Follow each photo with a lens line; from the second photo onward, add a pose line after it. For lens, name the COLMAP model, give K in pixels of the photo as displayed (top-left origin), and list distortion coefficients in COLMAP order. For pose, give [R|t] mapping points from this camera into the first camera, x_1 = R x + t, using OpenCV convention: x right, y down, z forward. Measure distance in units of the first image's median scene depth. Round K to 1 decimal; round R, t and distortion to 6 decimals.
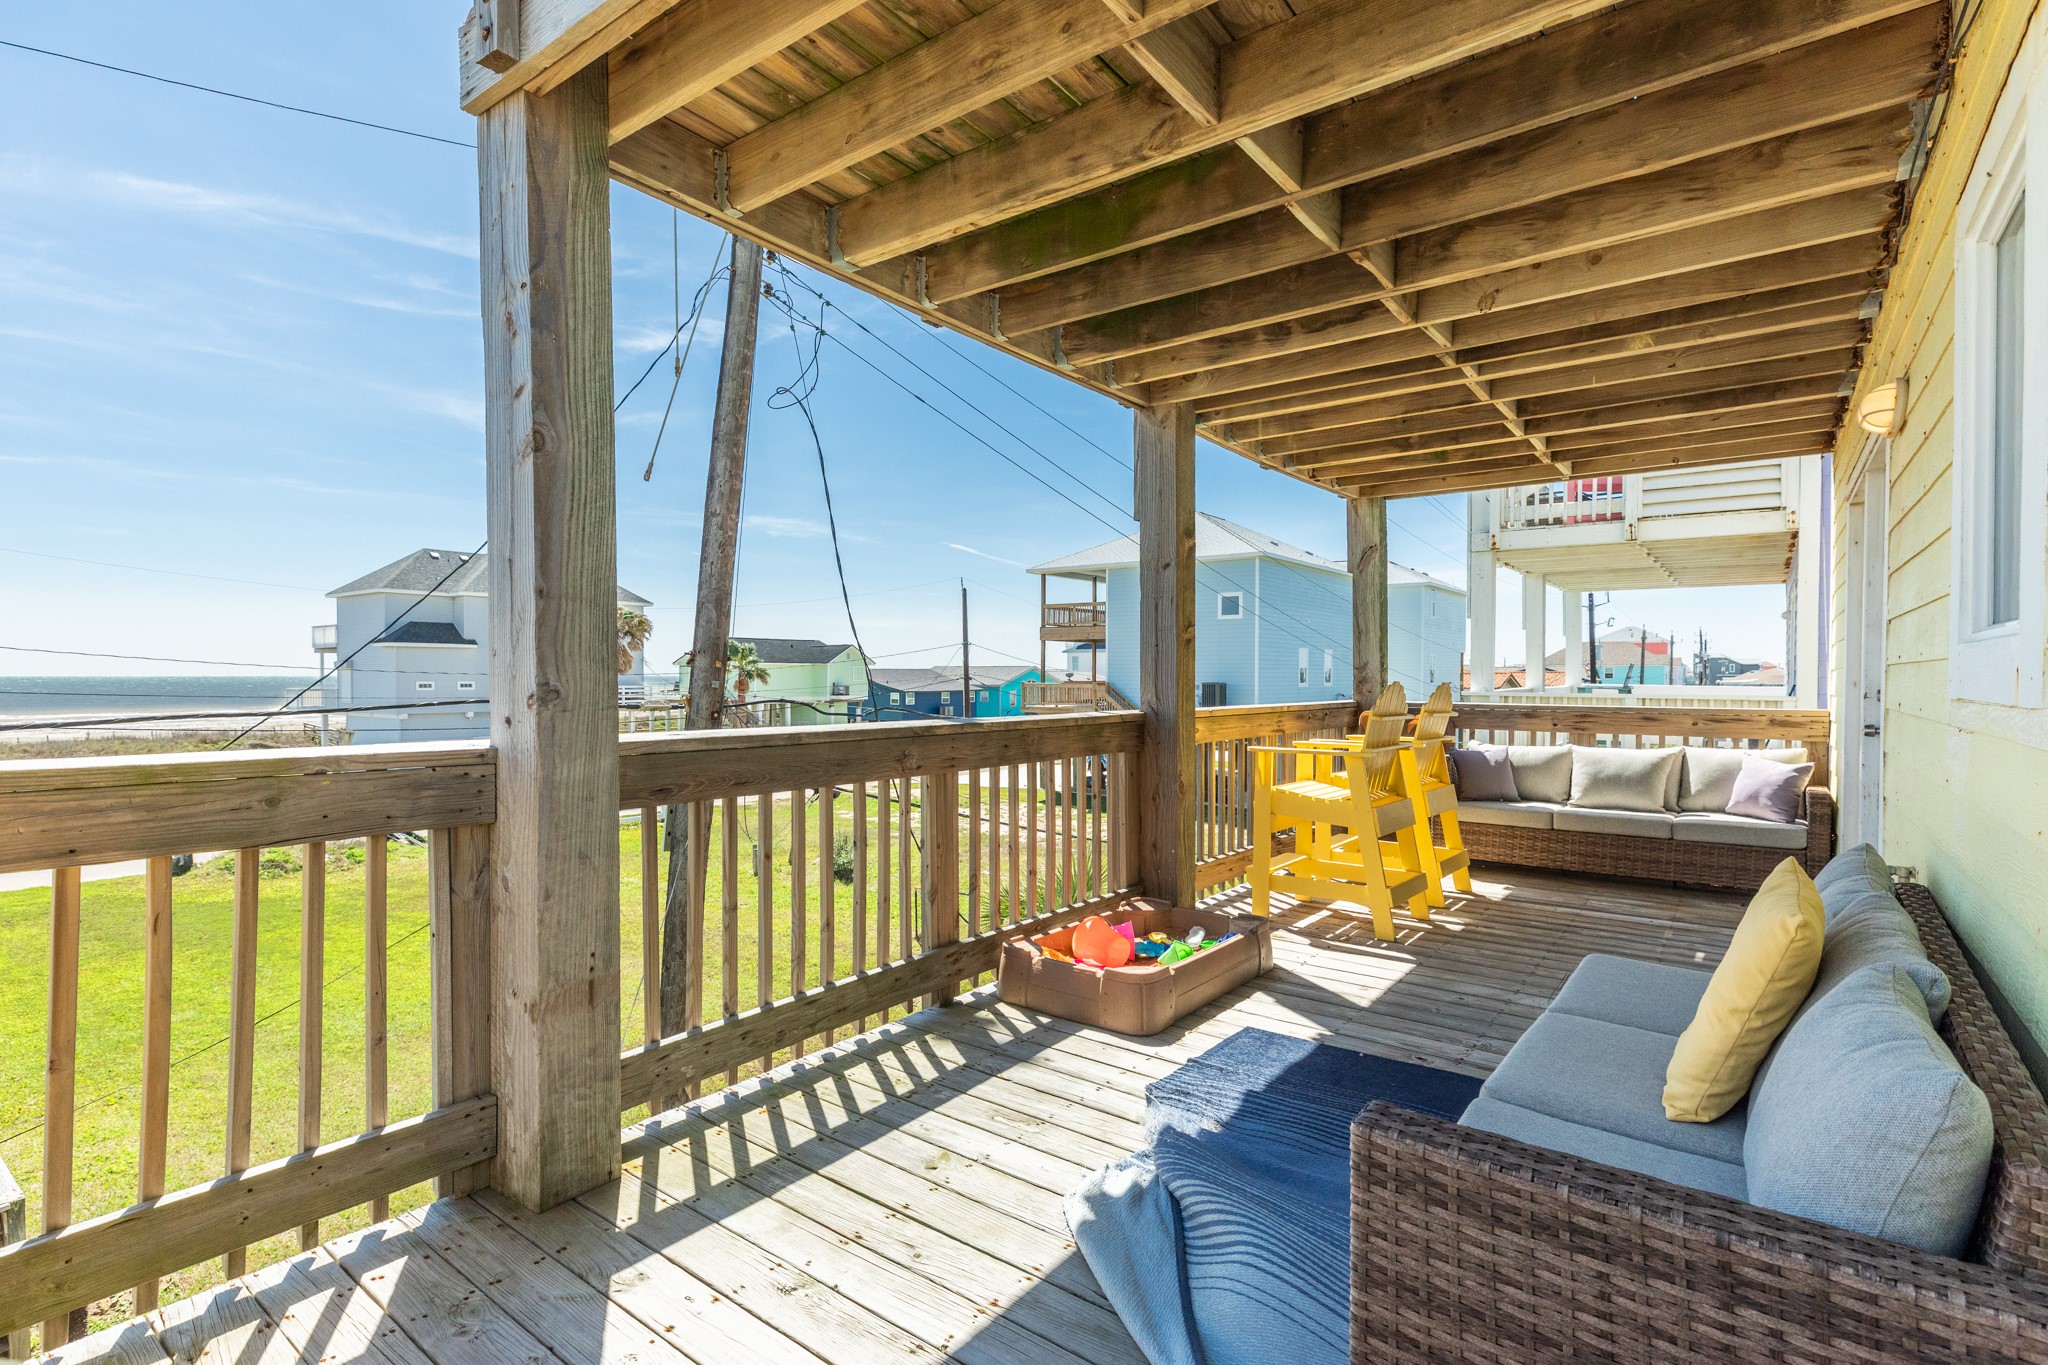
lens RADIAL K [[970.6, 0, 1028.3], [0, 970.6, 681.7], [0, 0, 1]] dist [0.003328, 0.001157]
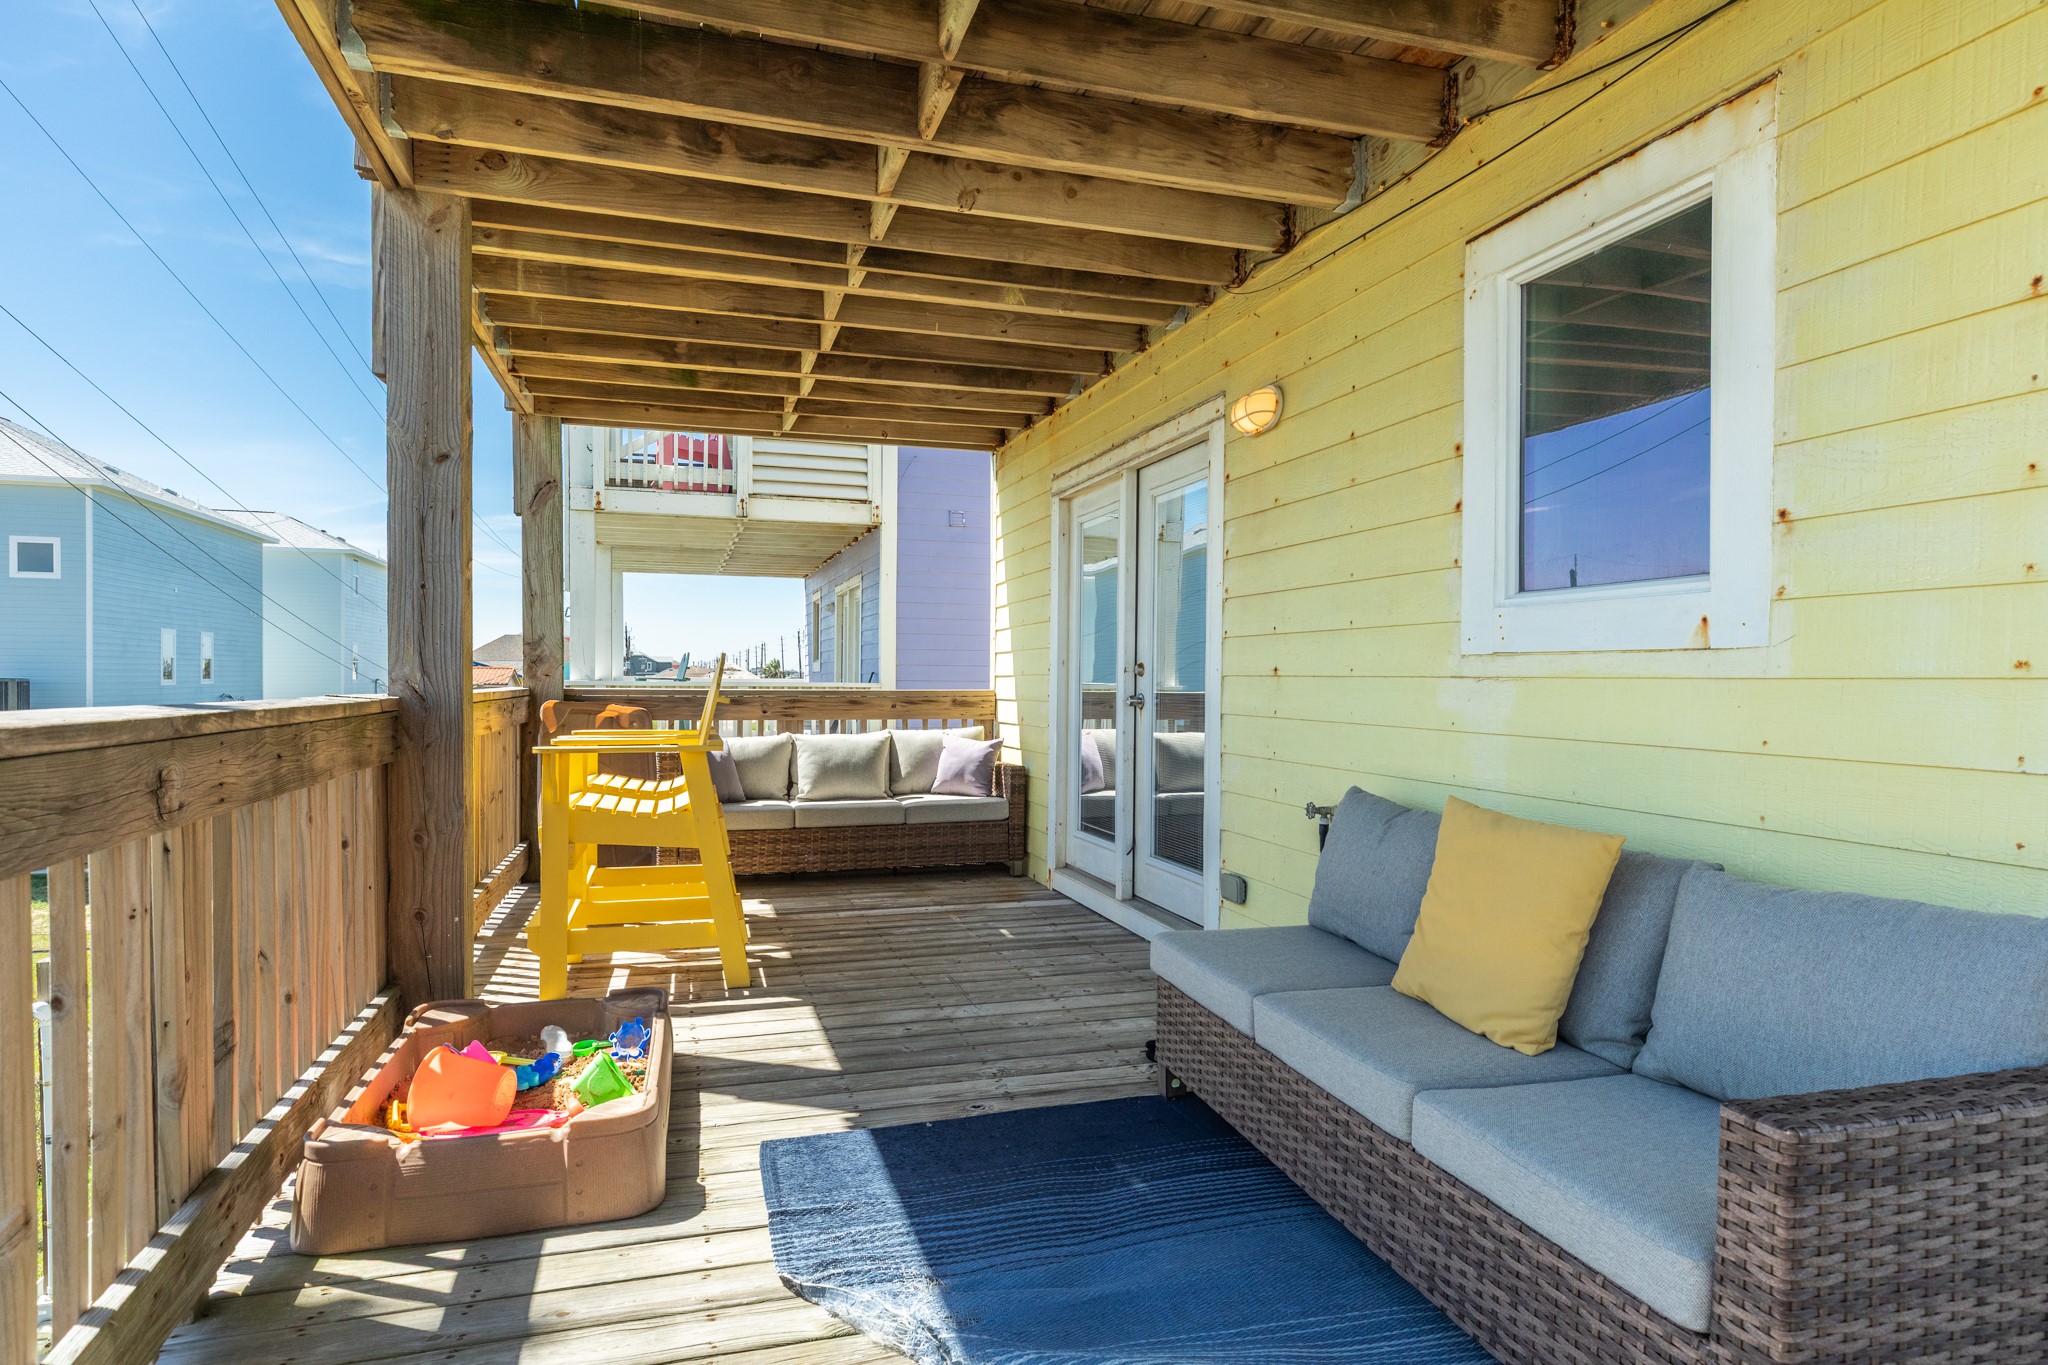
lens RADIAL K [[1151.1, 0, 1016.0], [0, 1151.1, 689.9], [0, 0, 1]] dist [-0.001245, 0.000821]
pose [[0.583041, -0.006752, 0.812415, -0.259493], [0.000496, 0.999968, 0.007955, 0.024329], [-0.812443, -0.004235, 0.583026, 0.305800]]
